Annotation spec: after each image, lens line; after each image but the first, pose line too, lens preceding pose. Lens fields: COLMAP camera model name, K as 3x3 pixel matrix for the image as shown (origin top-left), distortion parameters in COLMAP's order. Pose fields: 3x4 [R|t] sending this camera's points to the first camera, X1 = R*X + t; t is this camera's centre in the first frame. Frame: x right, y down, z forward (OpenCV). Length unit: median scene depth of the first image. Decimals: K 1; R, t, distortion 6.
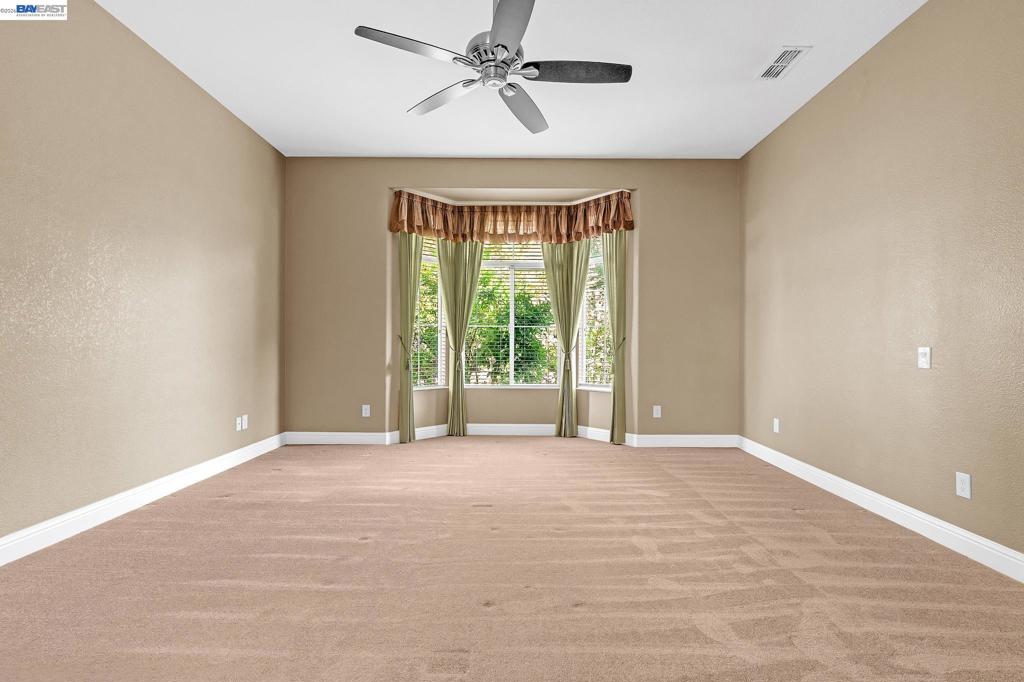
lens RADIAL K [[482.1, 0, 511.7], [0, 482.1, 343.3], [0, 0, 1]] dist [-0.005273, 0.000530]
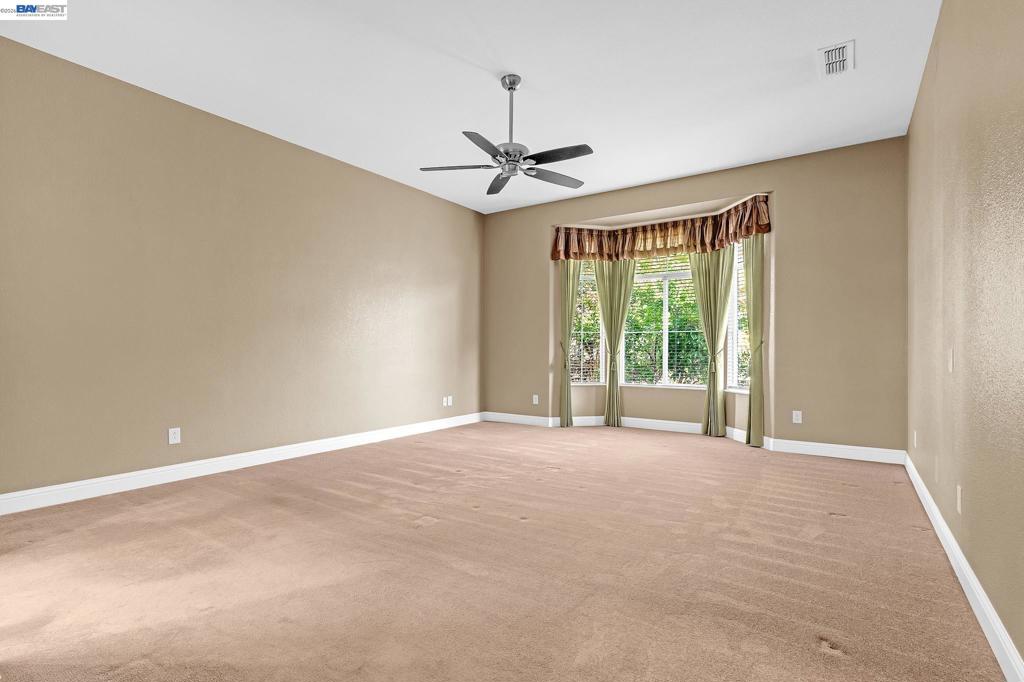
lens RADIAL K [[482.1, 0, 528.4], [0, 482.1, 345.5], [0, 0, 1]] dist [-0.005273, 0.000530]
pose [[0.843467, -0.007190, -0.537132, 0.365563], [0.004830, 0.999972, -0.005800, 0.001338], [0.537159, 0.002297, 0.843478, -0.105978]]
